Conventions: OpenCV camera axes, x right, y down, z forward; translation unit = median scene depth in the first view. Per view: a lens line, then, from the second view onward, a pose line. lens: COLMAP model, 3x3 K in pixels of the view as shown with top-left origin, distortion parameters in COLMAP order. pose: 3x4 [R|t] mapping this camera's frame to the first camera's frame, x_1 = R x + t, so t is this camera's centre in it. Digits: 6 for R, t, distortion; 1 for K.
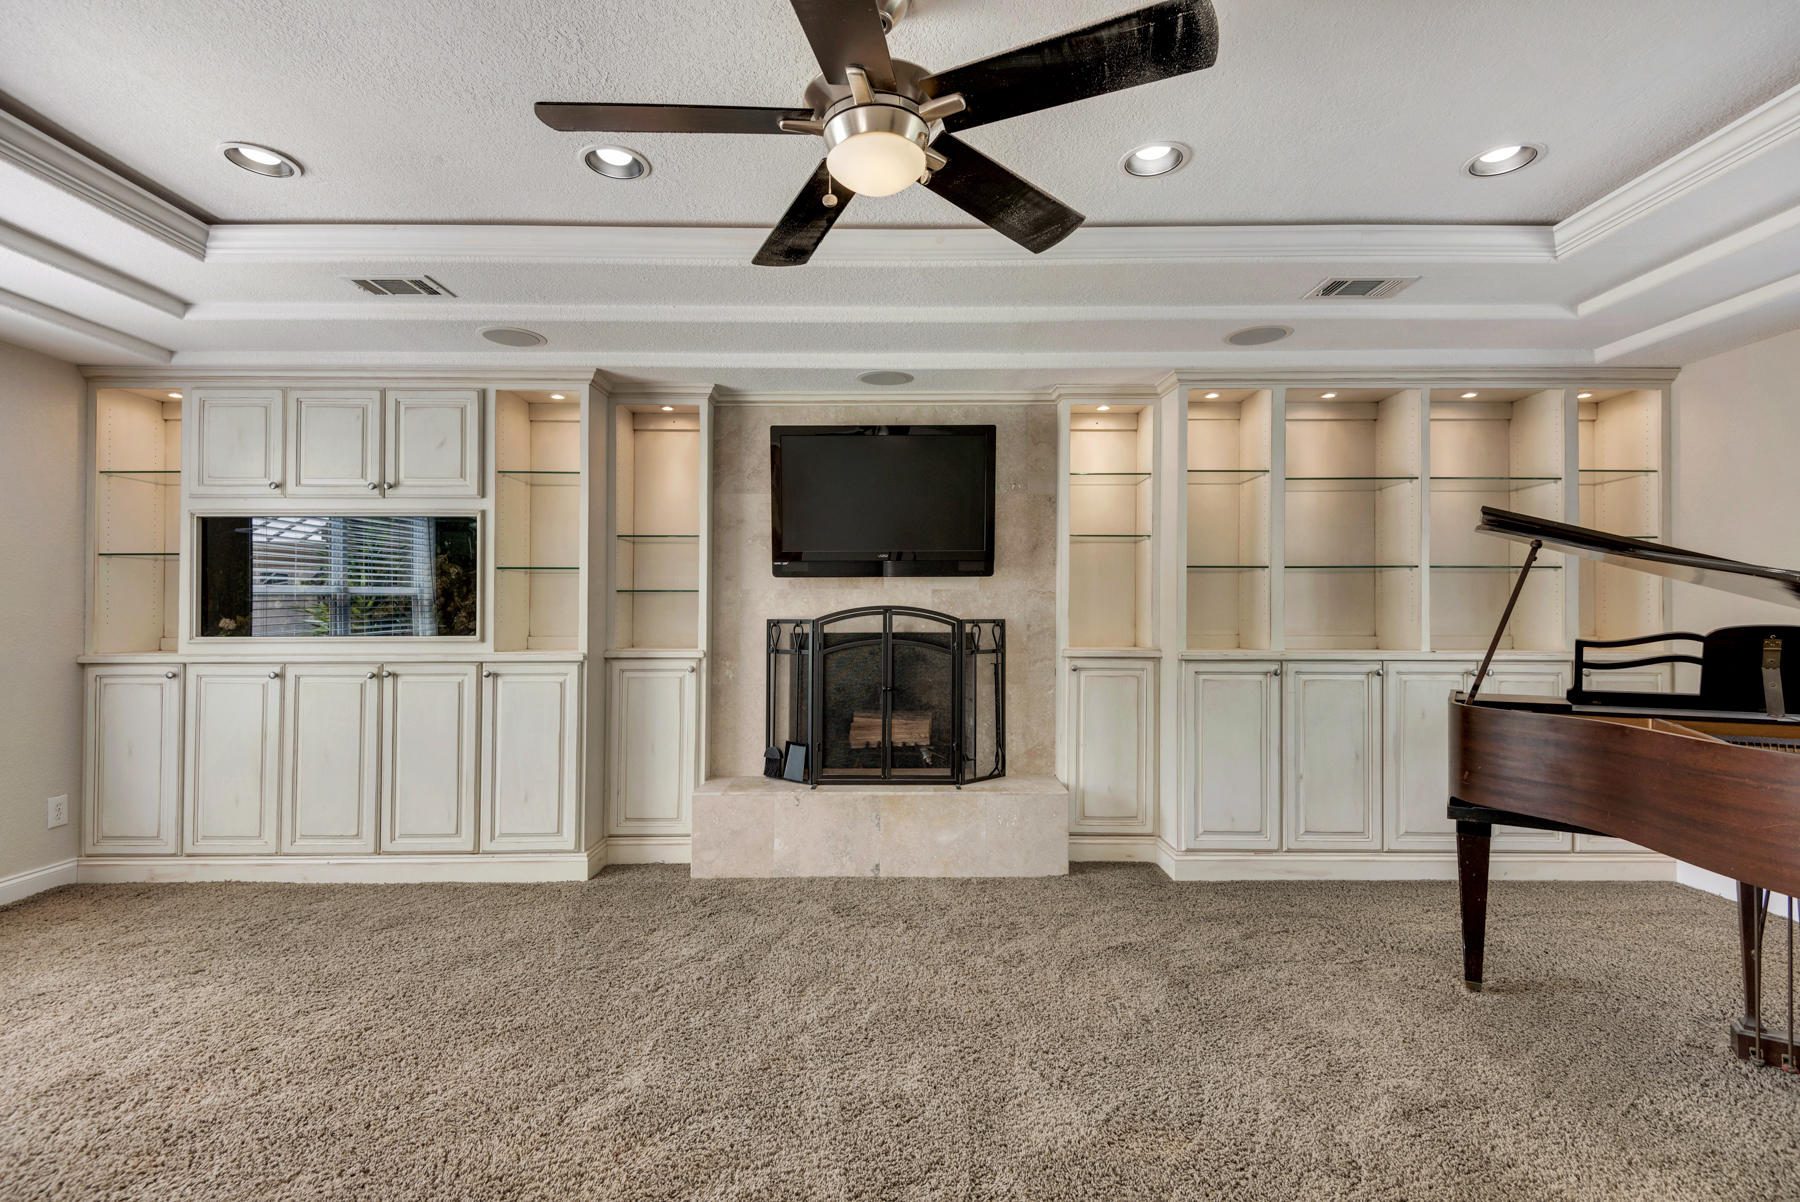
lens RADIAL K [[819.5, 0, 900.3], [0, 819.5, 601.8], [0, 0, 1]] dist [0.000628, -0.000696]
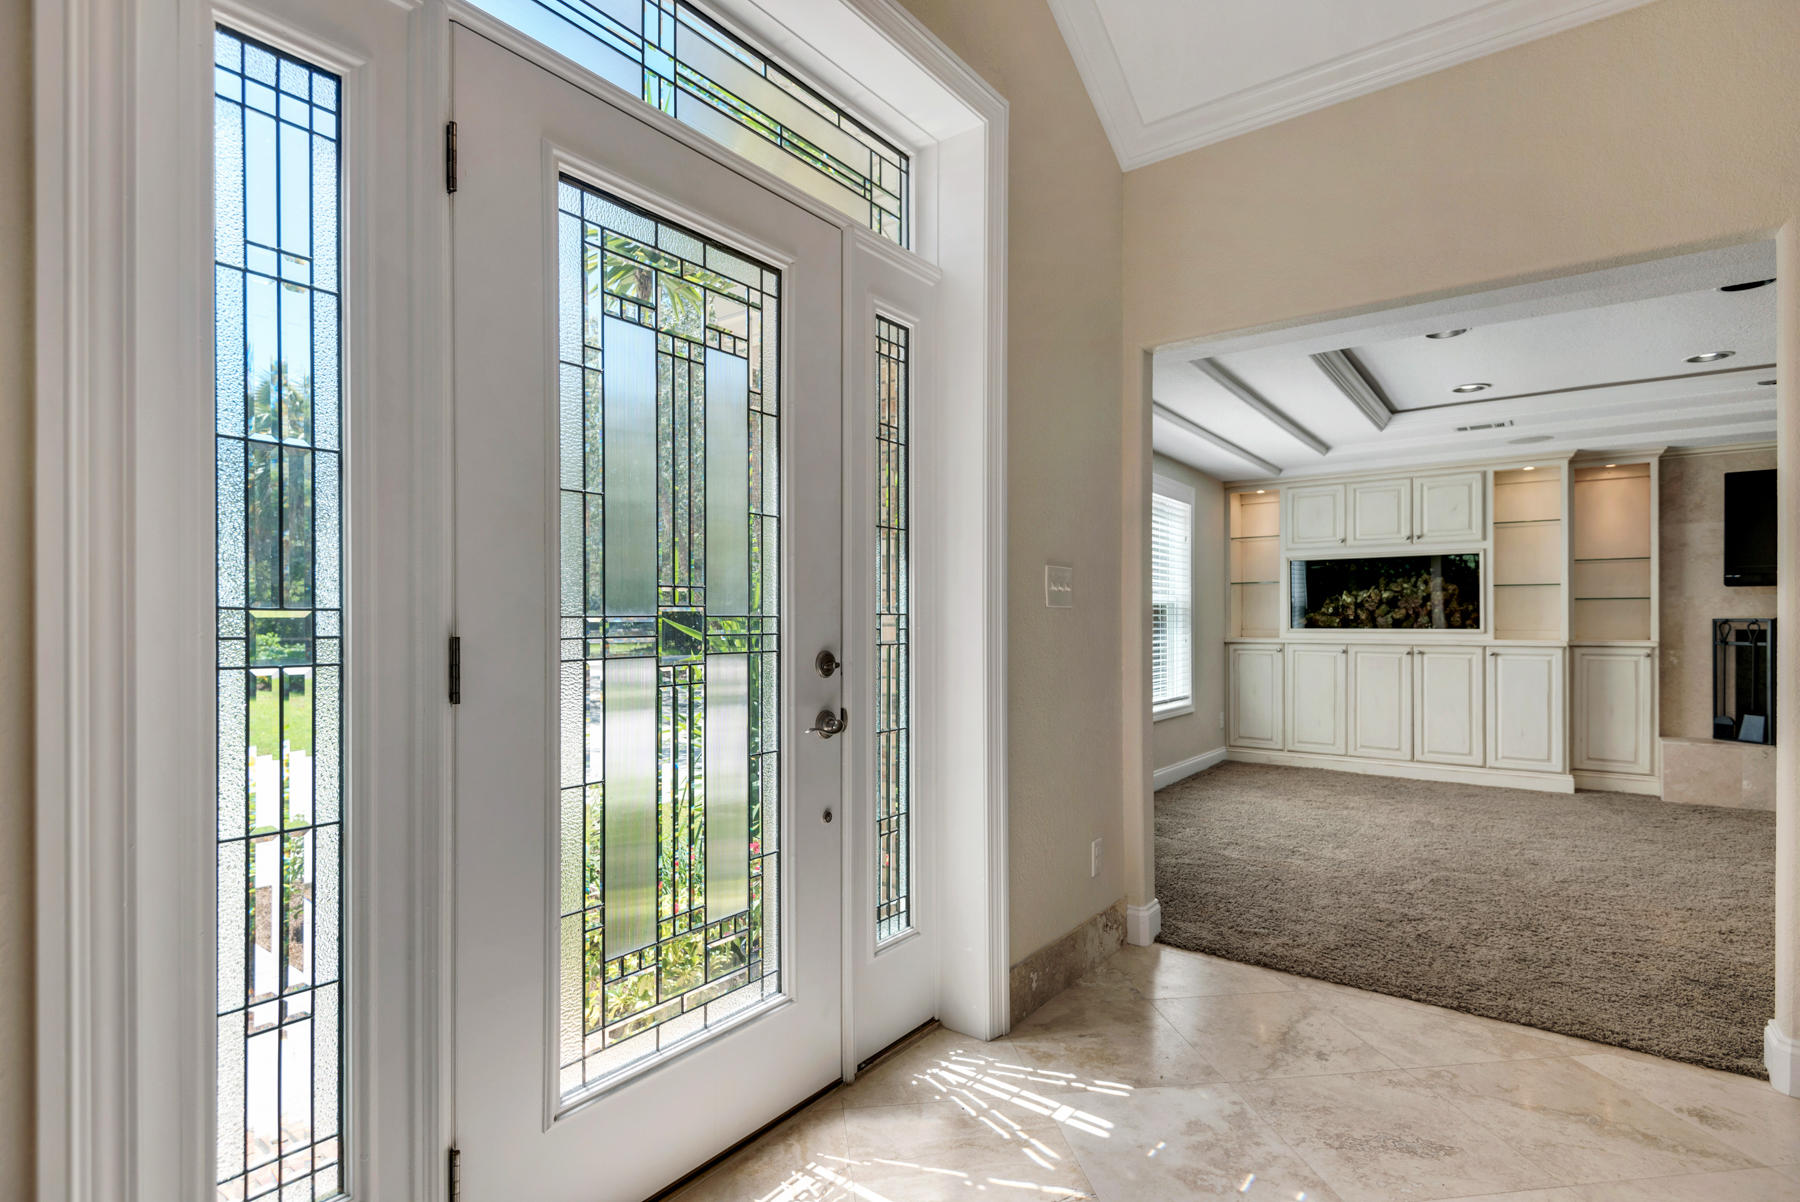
lens RADIAL K [[867.2, 0, 896.5], [0, 867.2, 611.6], [0, 0, 1]] dist [0.000803, -0.001995]
pose [[0.788183, -0.004878, -0.615421, -0.374509], [0.010690, 0.999926, 0.005765, -0.013710], [0.615348, -0.011123, 0.788177, -0.988620]]
